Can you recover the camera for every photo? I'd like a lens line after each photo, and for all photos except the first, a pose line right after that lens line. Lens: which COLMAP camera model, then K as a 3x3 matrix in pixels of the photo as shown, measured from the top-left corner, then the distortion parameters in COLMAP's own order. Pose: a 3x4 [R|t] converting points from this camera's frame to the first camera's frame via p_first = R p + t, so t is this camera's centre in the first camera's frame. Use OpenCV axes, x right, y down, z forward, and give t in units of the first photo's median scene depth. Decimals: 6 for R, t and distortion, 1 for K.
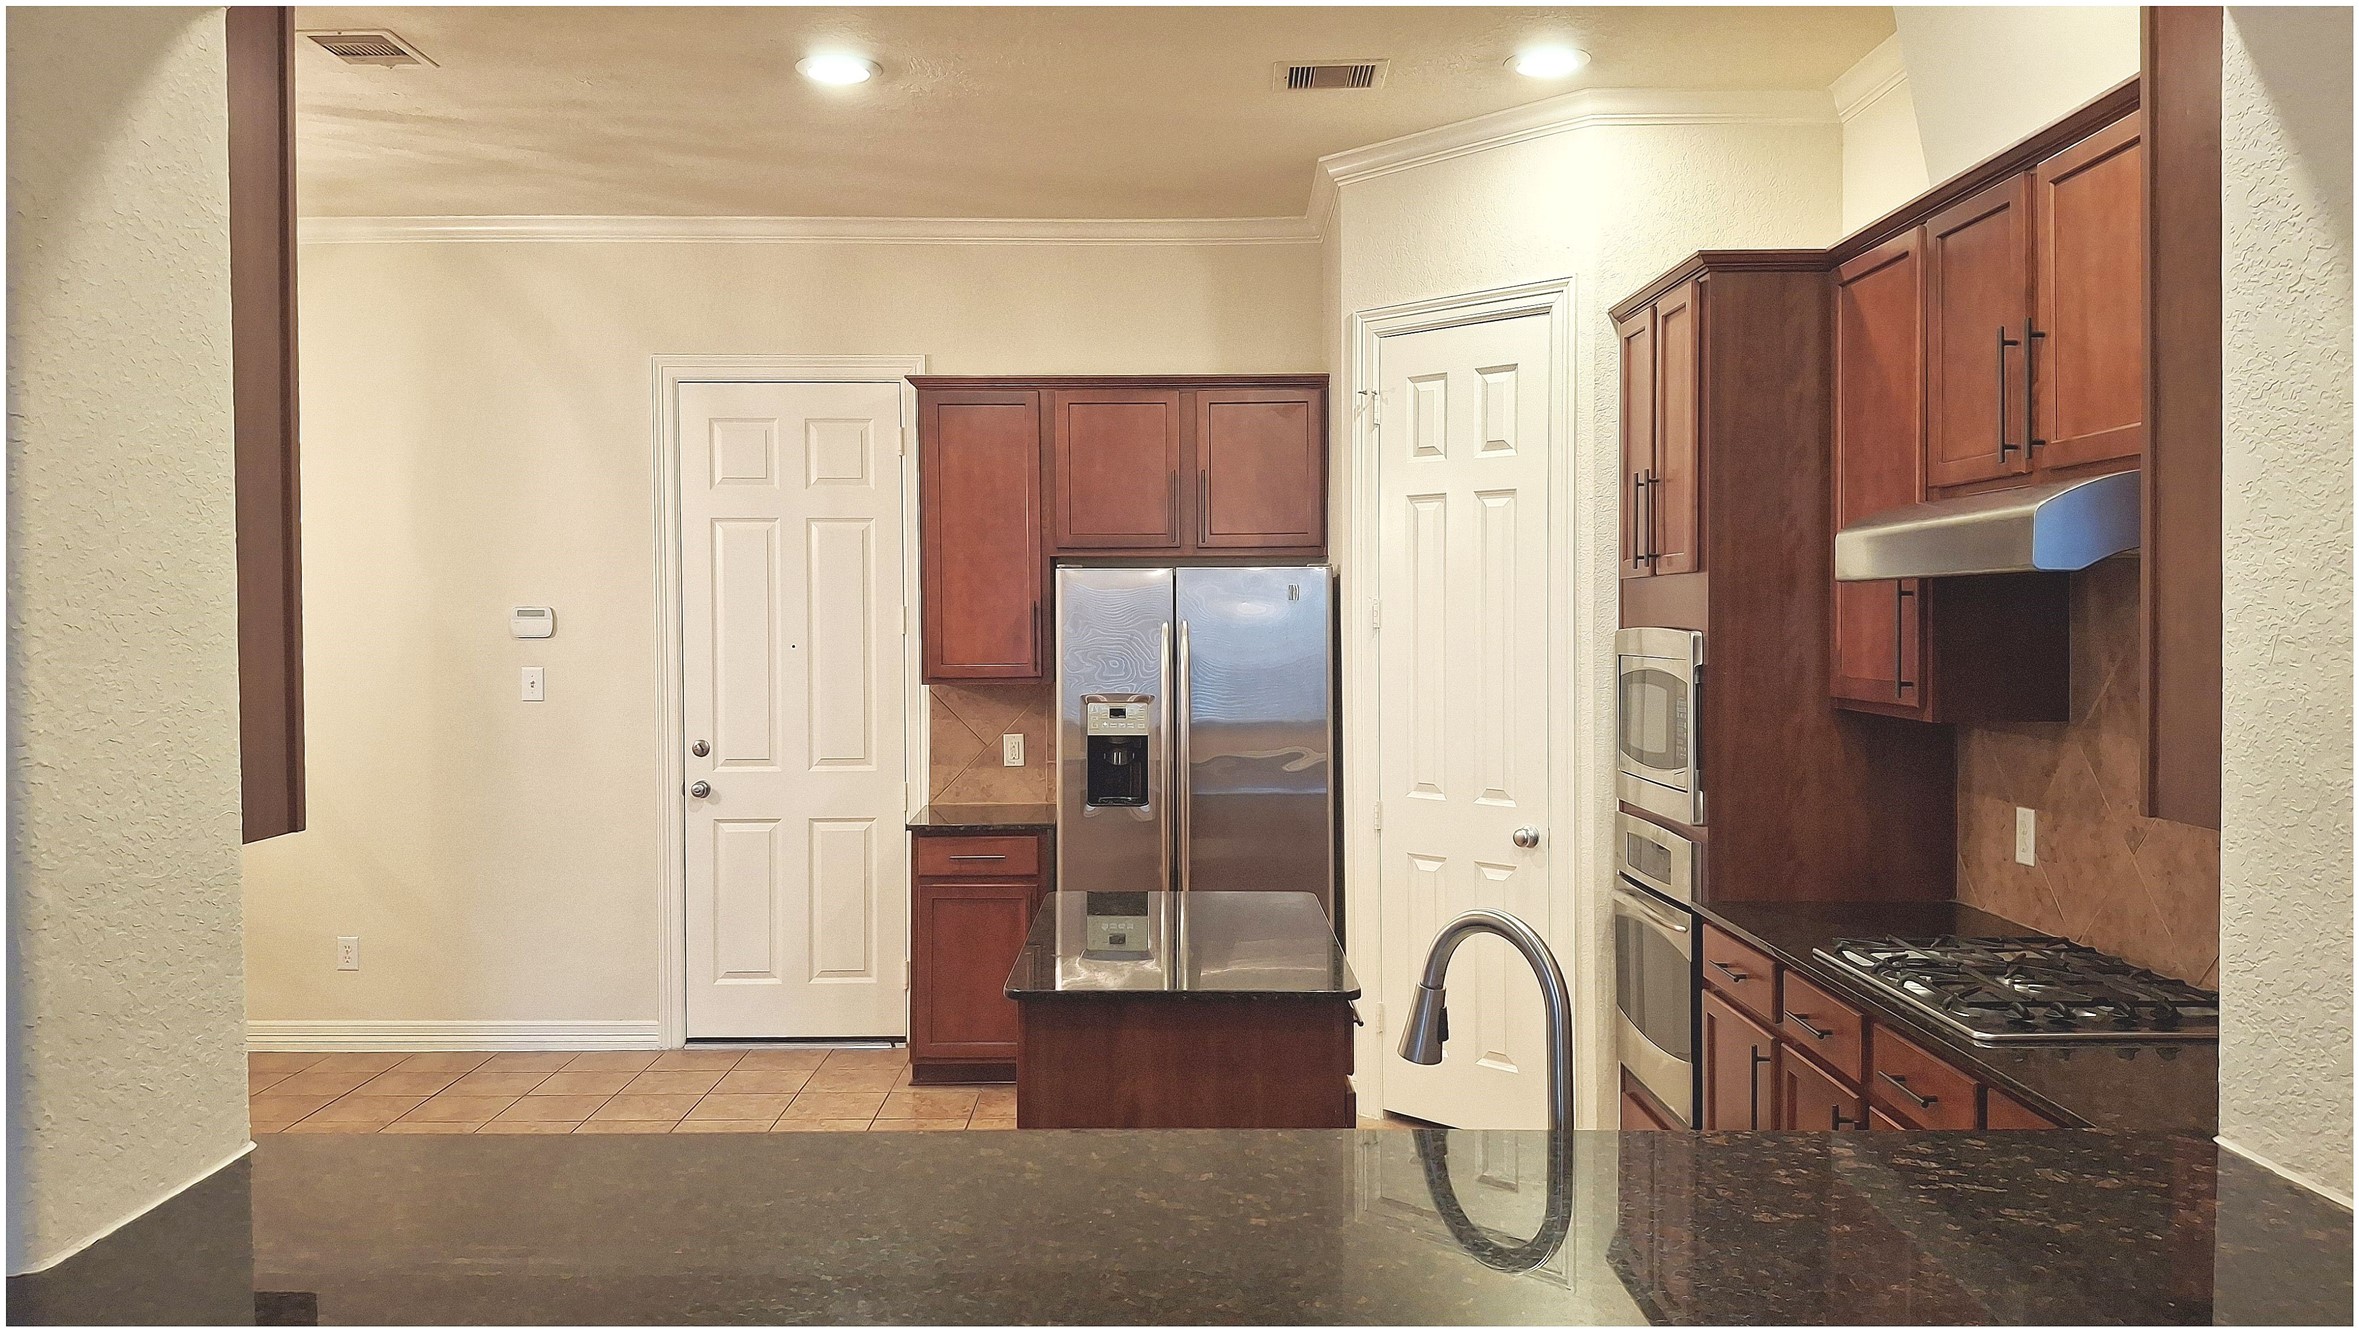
lens RADIAL K [[1726.3, 0, 1170.7], [0, 1726.3, 641.9], [0, 0, 1]] dist [0.096884, -0.169507]
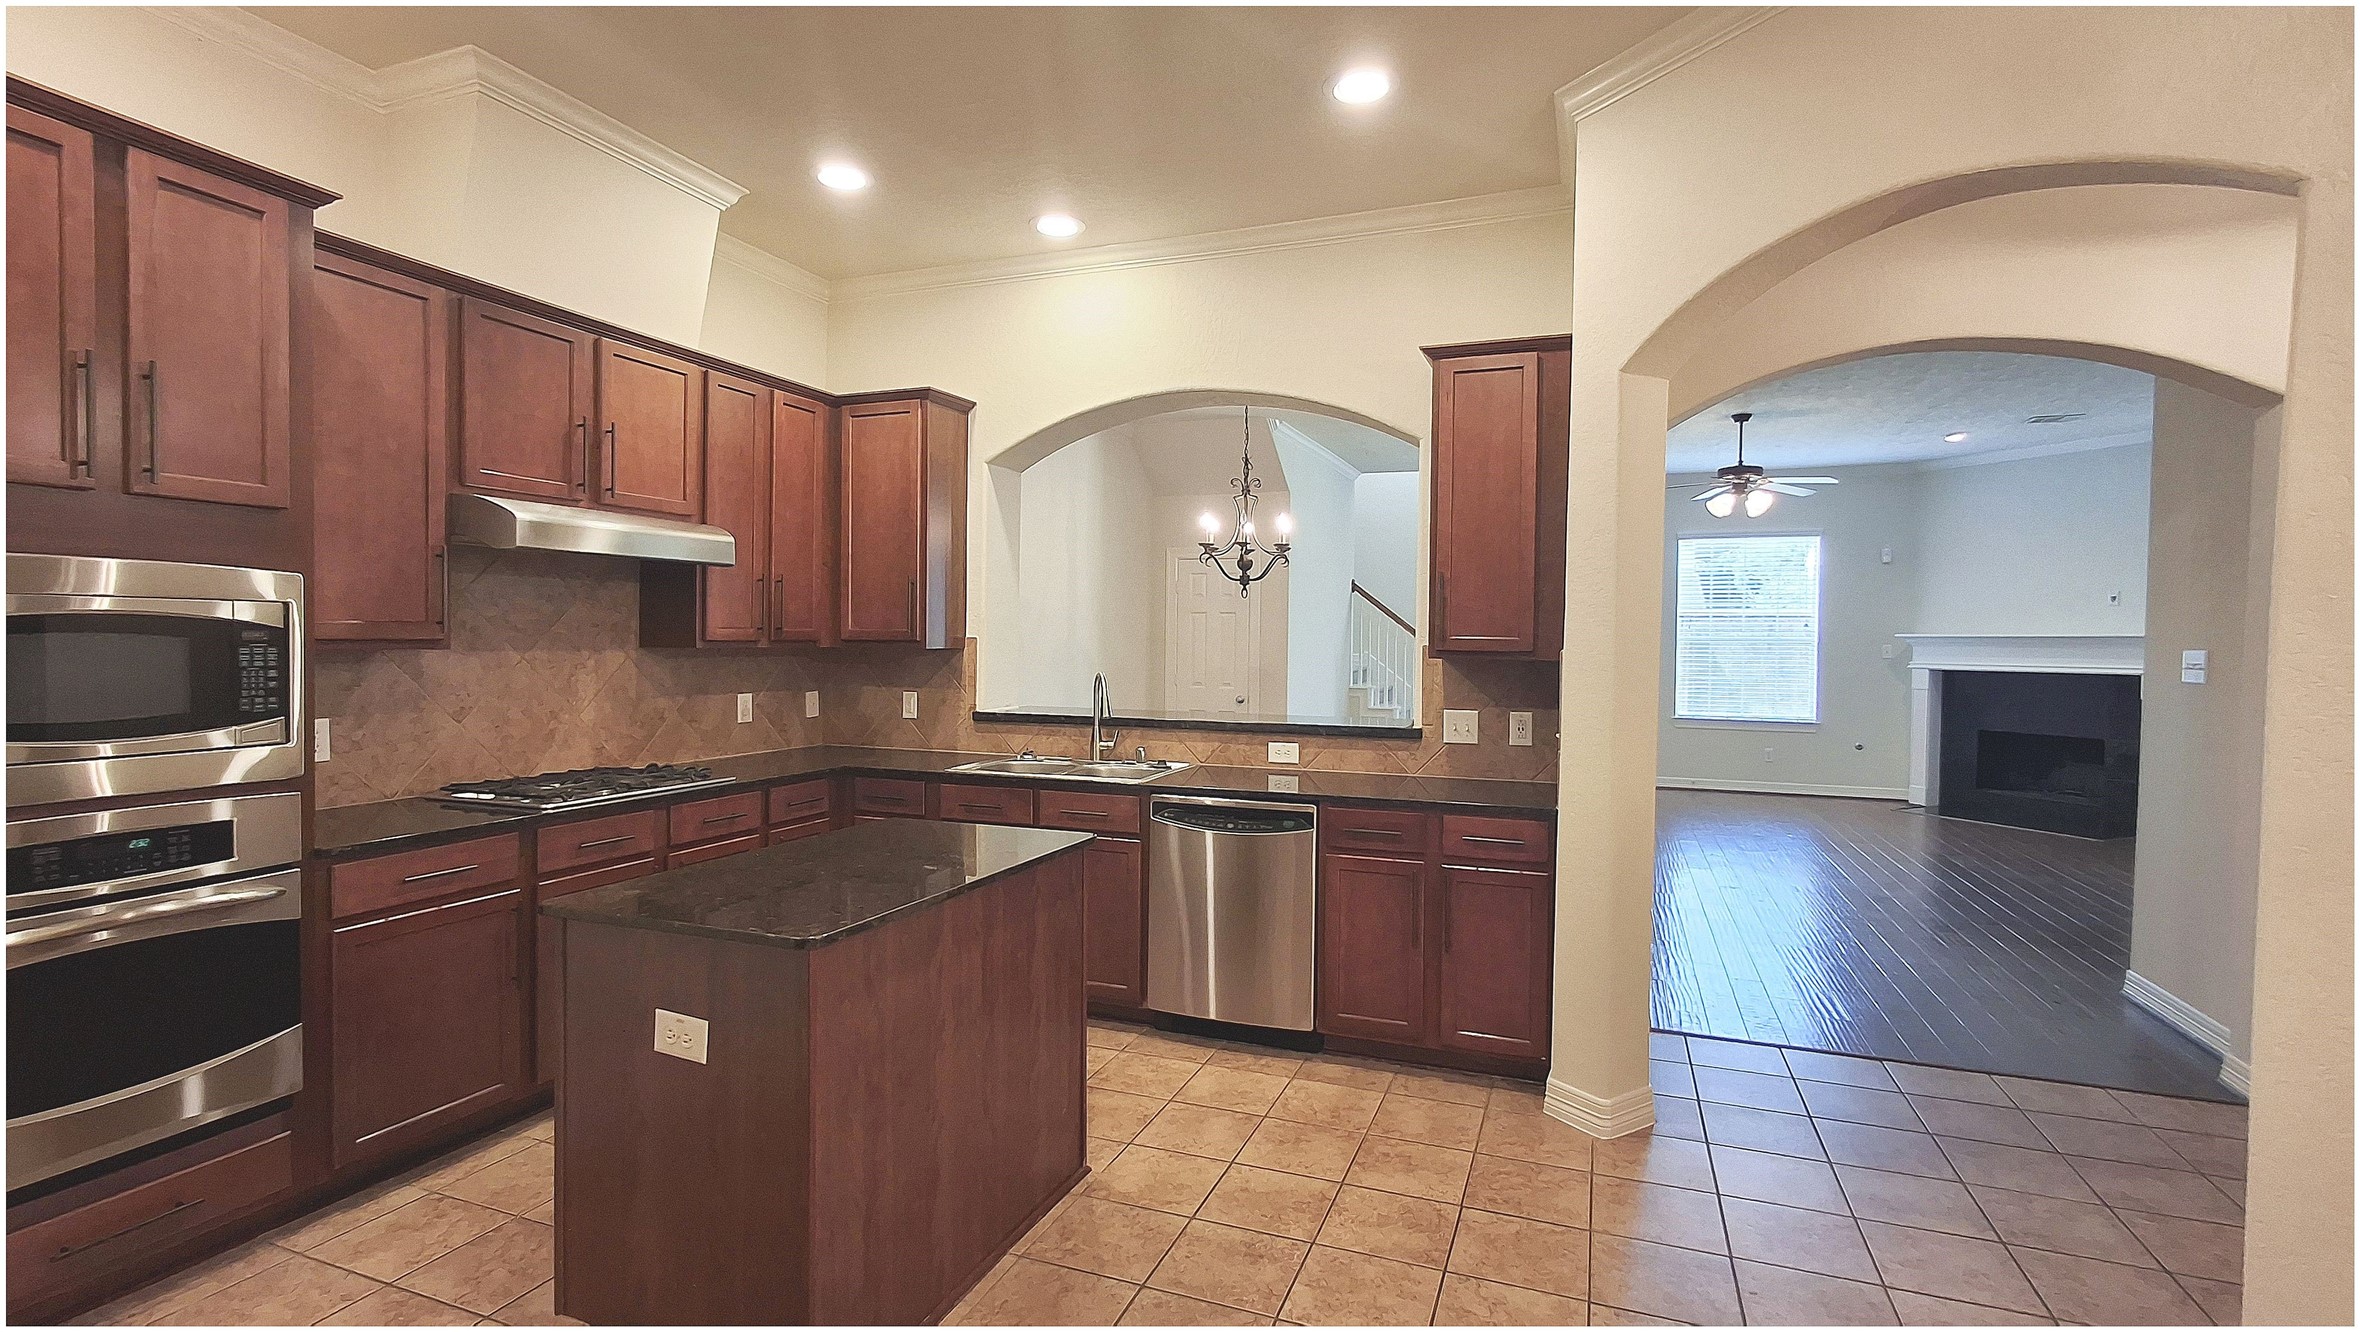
lens RADIAL K [[1086.2, 0, 1194.4], [0, 1086.2, 656.3], [0, 0, 1]] dist [-0.001444, 0.004259]
pose [[-0.934833, -0.008619, 0.354984, -0.259989], [0.002832, 0.999493, 0.031727, 0.015490], [-0.355077, 0.030665, -0.934334, 0.965543]]
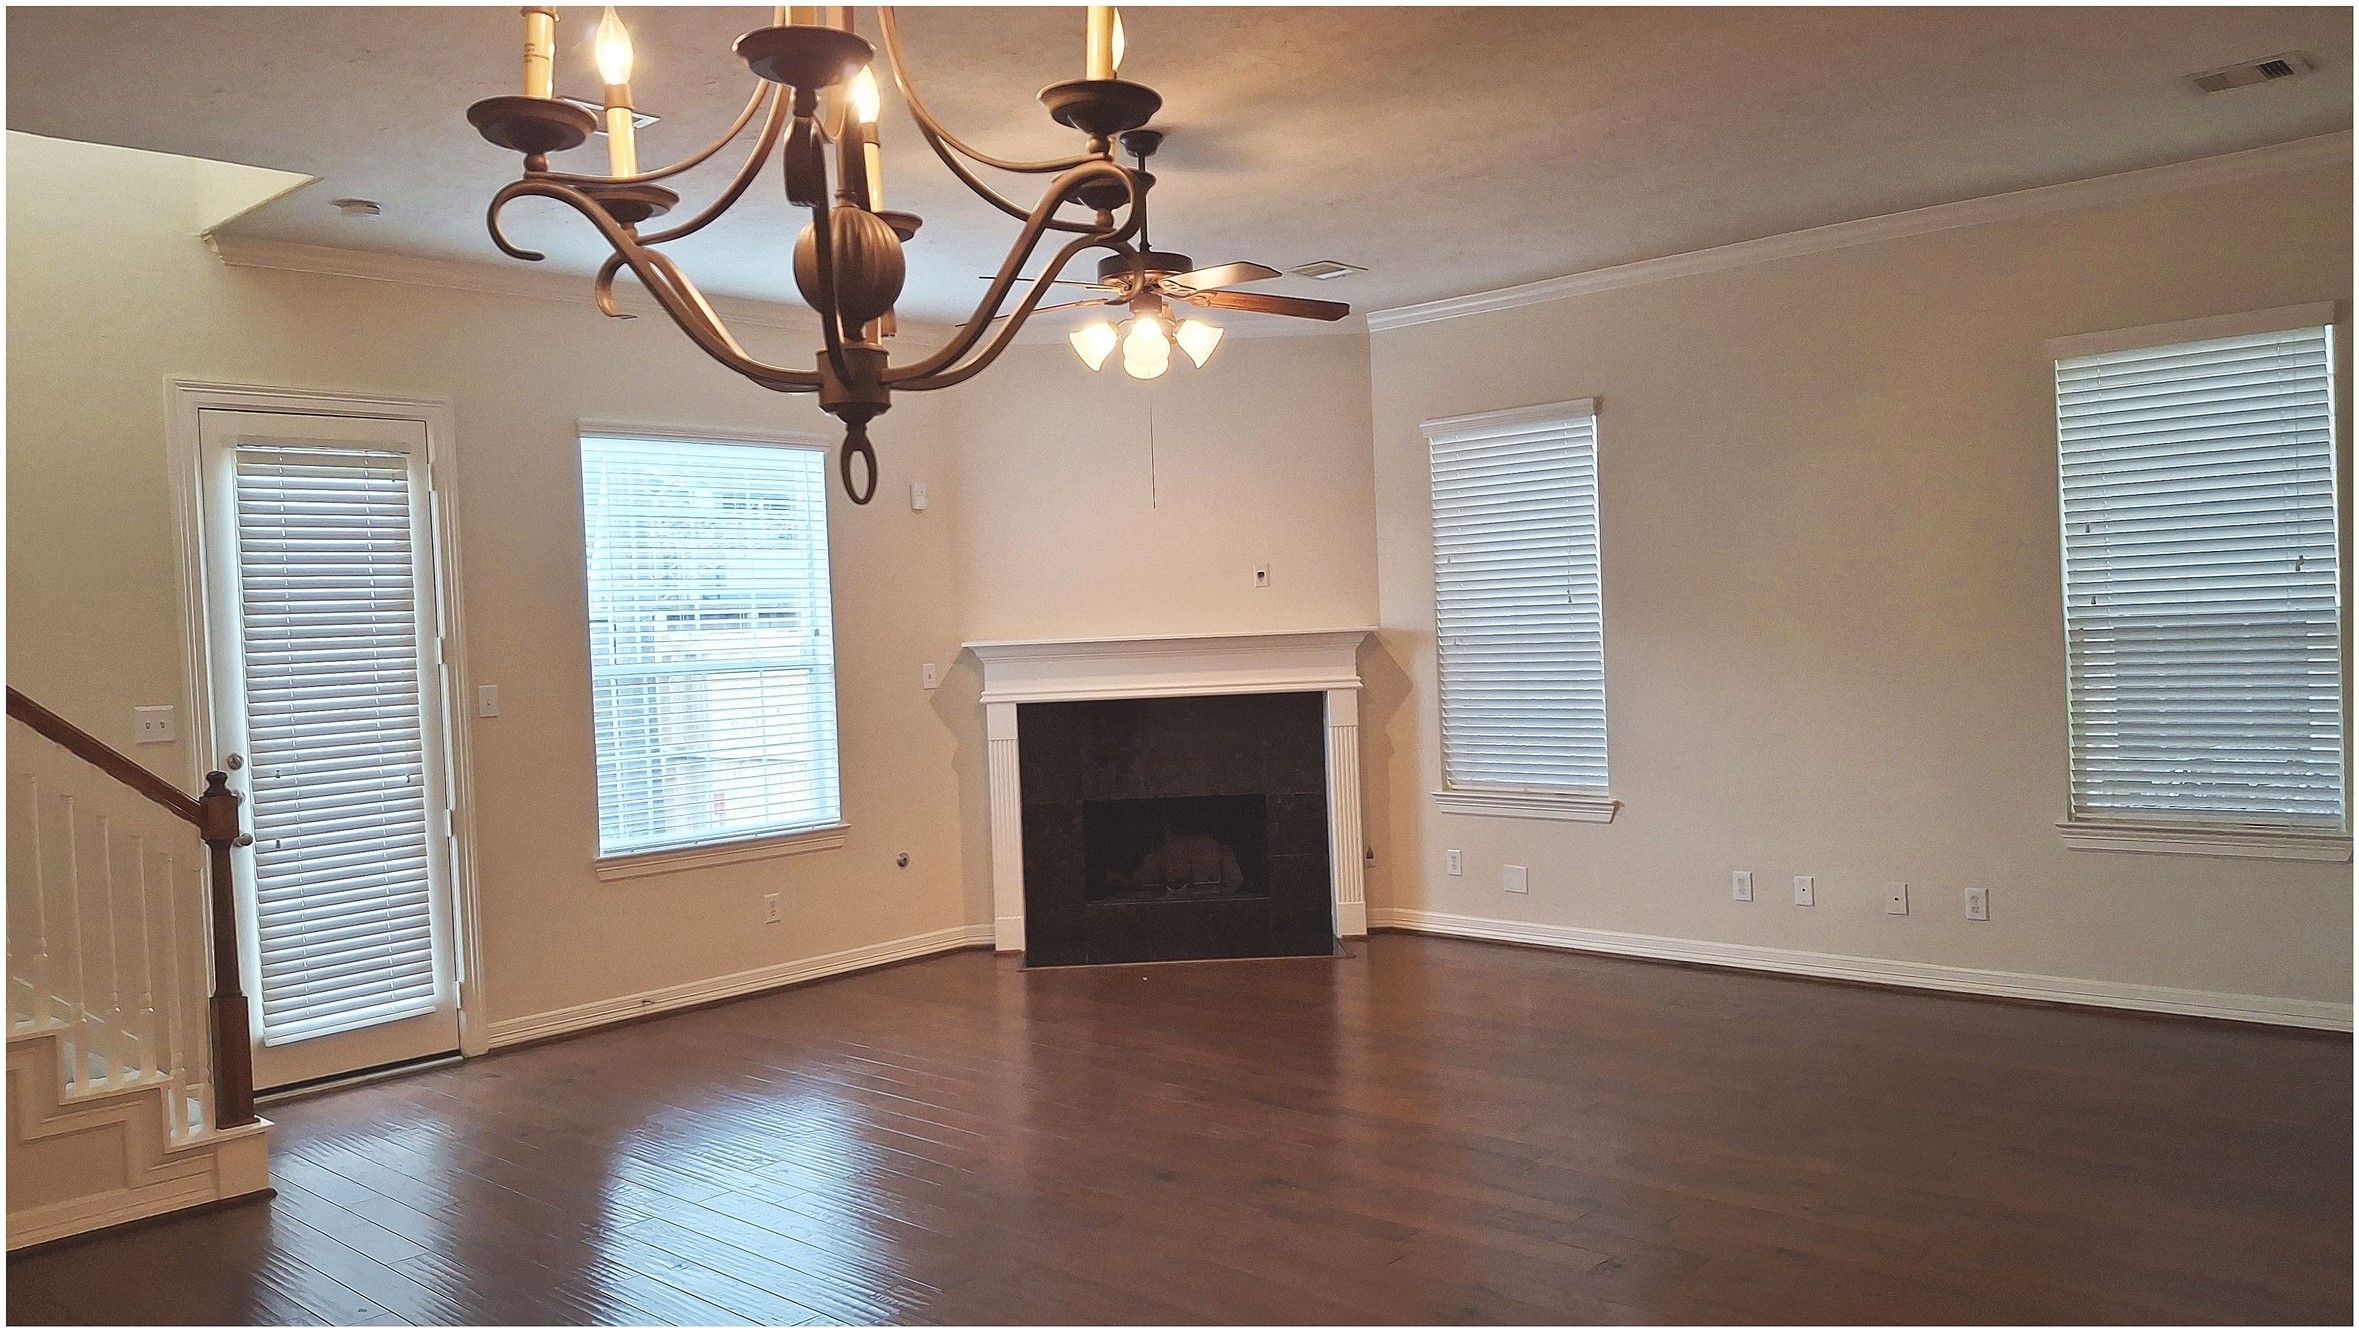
lens RADIAL K [[1726.3, 0, 1172.4], [0, 1726.3, 669.4], [0, 0, 1]] dist [0.096884, -0.169507]
pose [[-0.681499, 0.050221, -0.730094, 0.235473], [0.030518, 0.998725, 0.040213, 0.007795], [0.731182, 0.005124, -0.682163, 0.145342]]
